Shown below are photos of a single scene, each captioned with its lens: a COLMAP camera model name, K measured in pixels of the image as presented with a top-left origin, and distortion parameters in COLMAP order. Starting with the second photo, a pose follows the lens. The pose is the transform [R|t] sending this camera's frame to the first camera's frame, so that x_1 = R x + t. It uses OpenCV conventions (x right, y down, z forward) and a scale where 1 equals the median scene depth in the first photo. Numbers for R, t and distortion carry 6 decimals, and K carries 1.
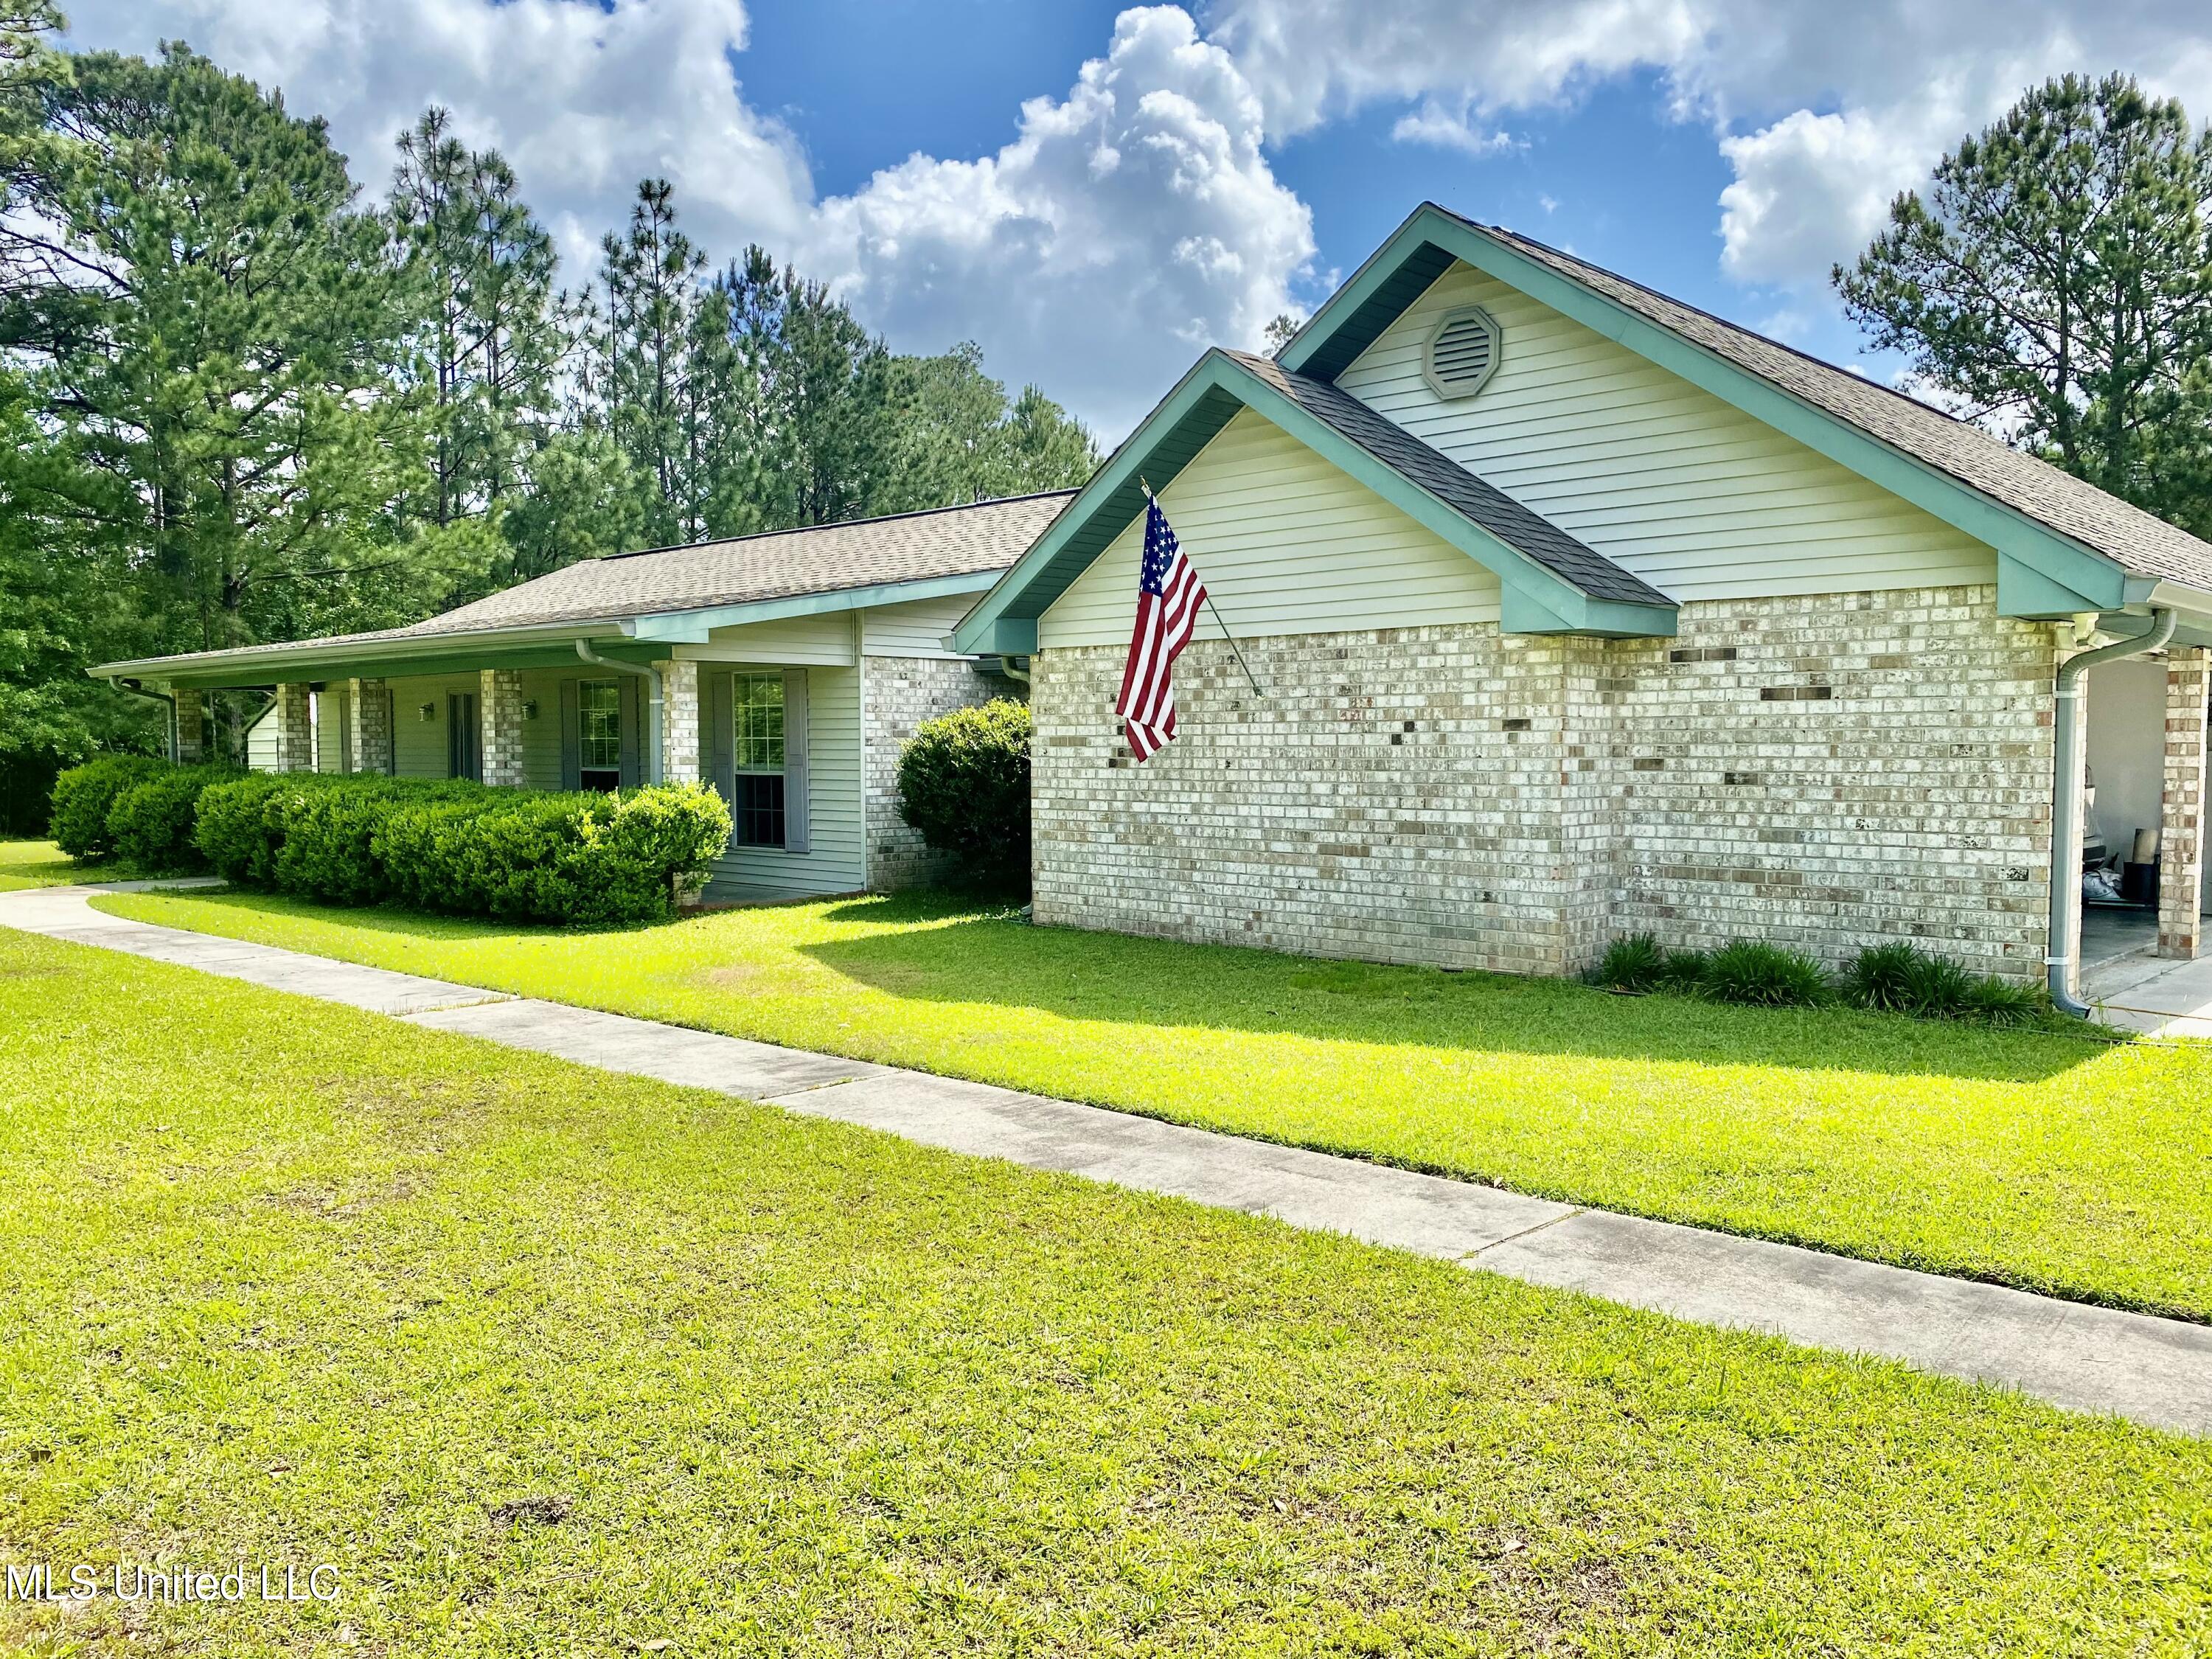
lens RADIAL K [[1667.5, 0, 1106.0], [0, 1667.5, 829.5], [0, 0, 1]] dist [0.056657, -0.124946]
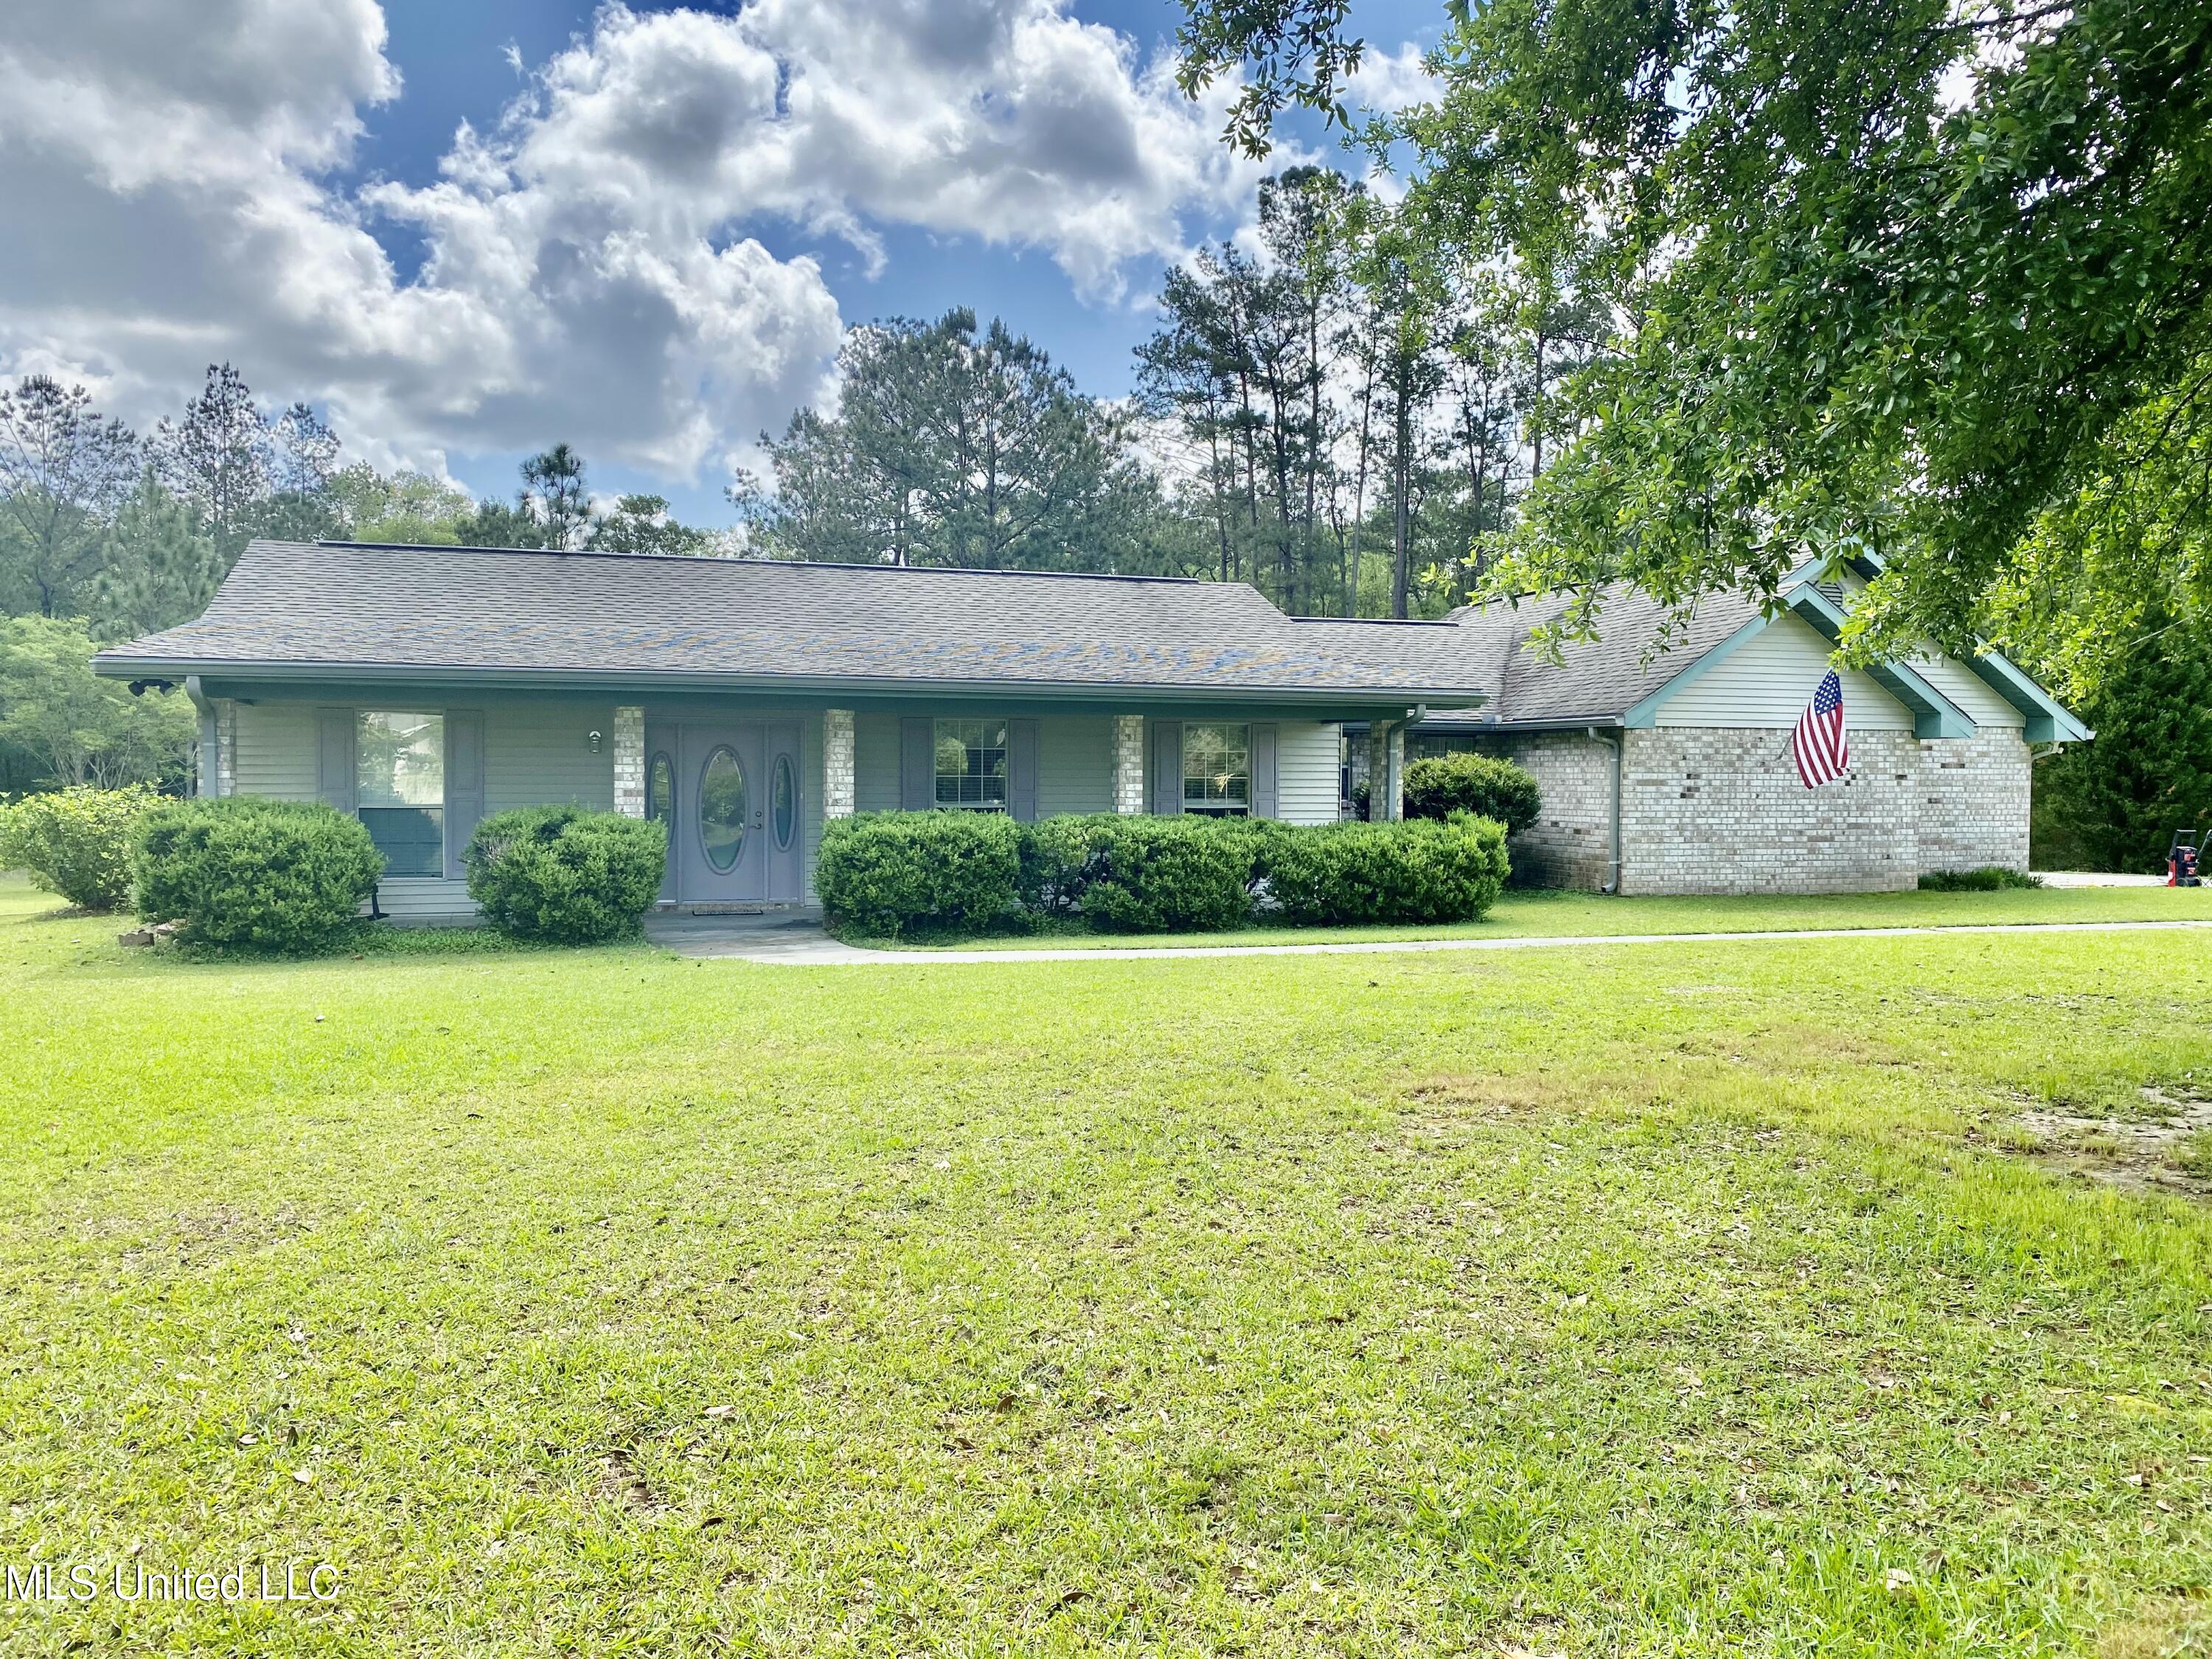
lens RADIAL K [[1689.9, 0, 1109.0], [0, 1689.9, 801.4], [0, 0, 1]] dist [-0.003020, 0.005660]
pose [[0.500723, -0.007137, 0.865578, -1.997756], [0.037966, 0.999185, -0.013724, -0.036192], [-0.864775, 0.039735, 0.500585, 0.717802]]
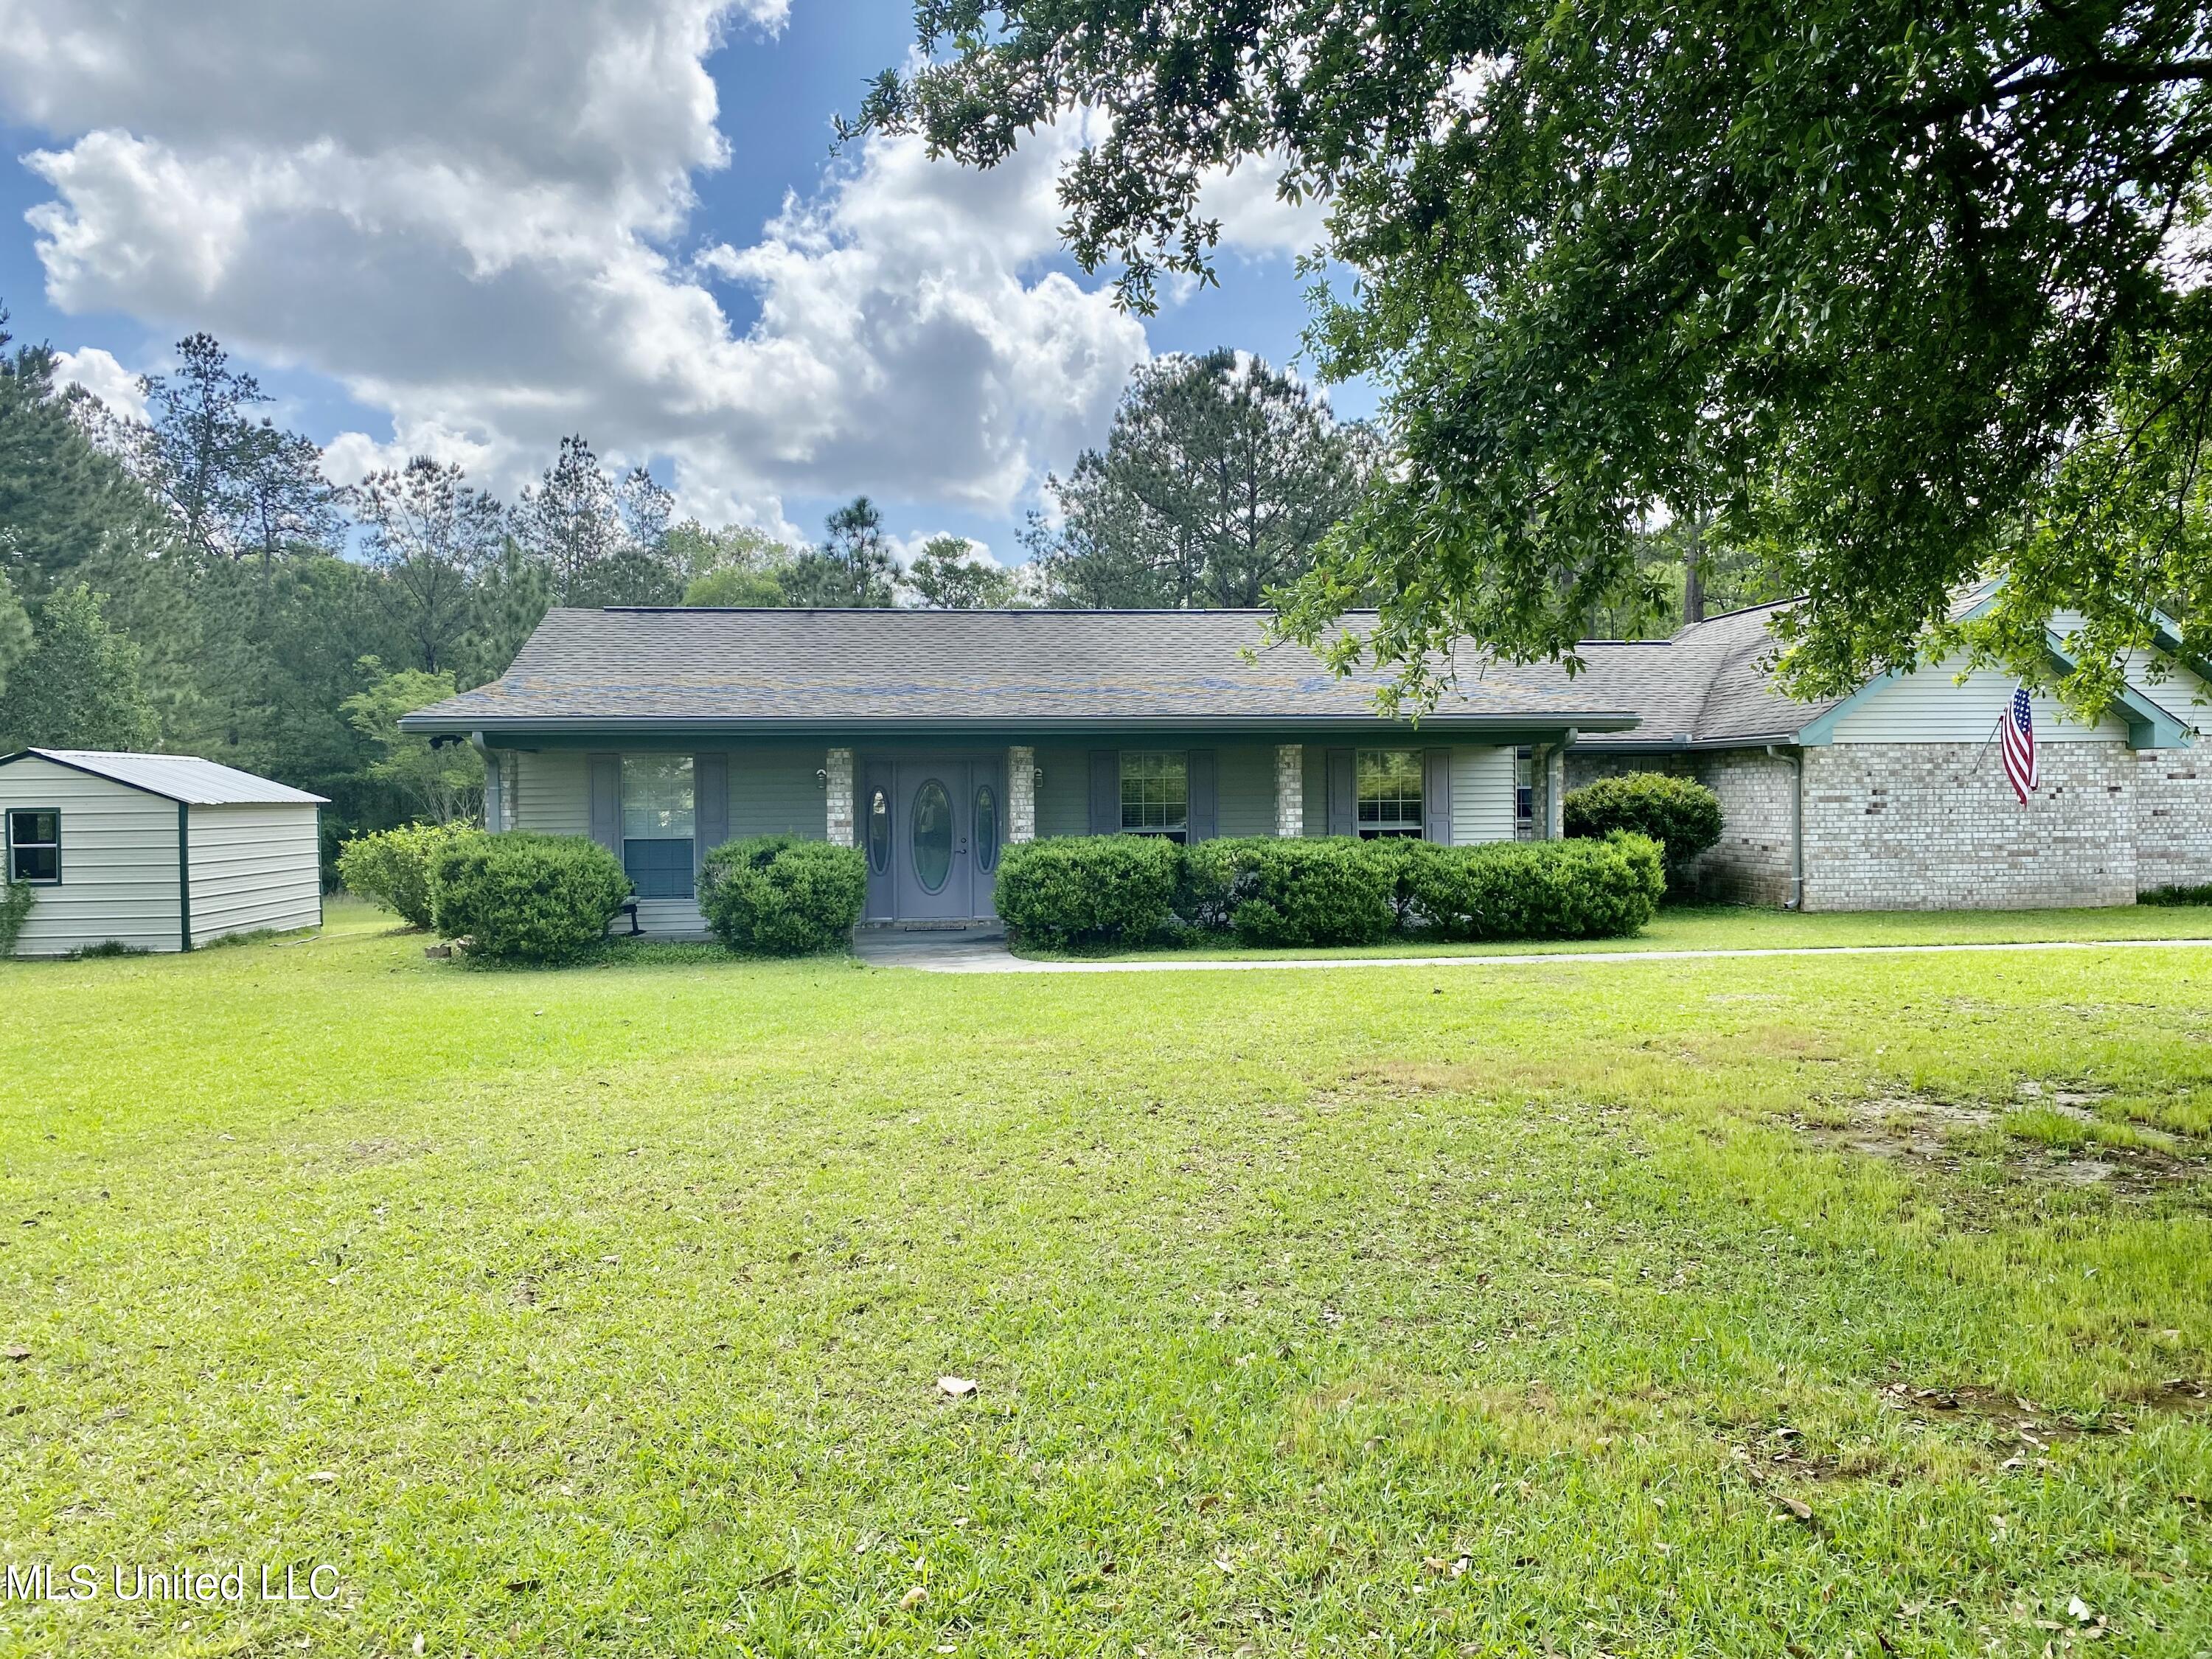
lens RADIAL K [[1667.5, 0, 1106.0], [0, 1667.5, 829.5], [0, 0, 1]] dist [0.056657, -0.124946]
pose [[0.651528, -0.017267, 0.758428, -2.018744], [0.048036, 0.998674, -0.018529, -0.030340], [-0.757103, 0.048504, 0.651493, 0.528681]]
